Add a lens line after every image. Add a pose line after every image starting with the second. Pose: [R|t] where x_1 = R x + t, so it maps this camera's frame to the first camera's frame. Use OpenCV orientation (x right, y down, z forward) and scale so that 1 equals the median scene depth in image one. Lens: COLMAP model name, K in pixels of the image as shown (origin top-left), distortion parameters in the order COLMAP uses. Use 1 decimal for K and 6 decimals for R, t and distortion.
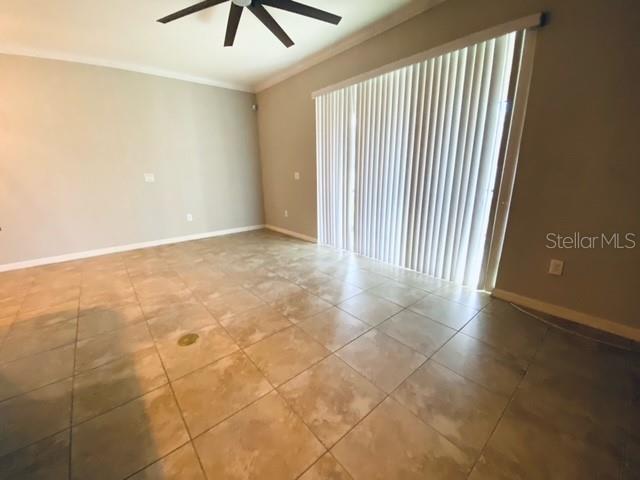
lens RADIAL K [[259.4, 0, 318.4], [0, 259.4, 242.2], [0, 0, 1]] dist [0.027854, -0.022511]
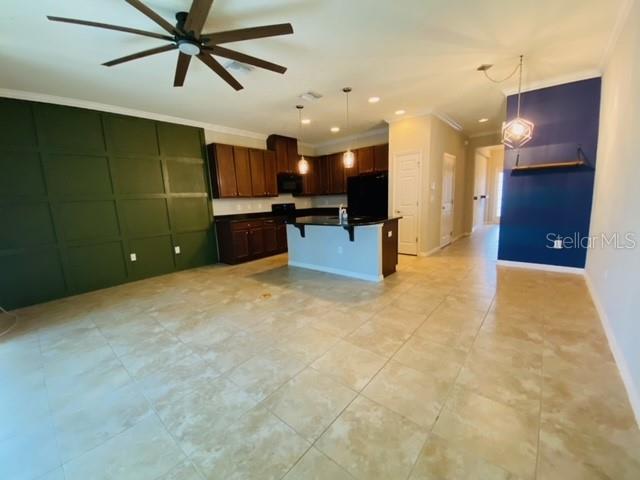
lens RADIAL K [[259.4, 0, 318.4], [0, 259.4, 242.2], [0, 0, 1]] dist [0.027854, -0.022511]
pose [[-0.985464, 0.090427, -0.143818, -0.468247], [0.020090, 0.902654, 0.429898, -0.529403], [0.168692, 0.420760, -0.891349, 1.841330]]
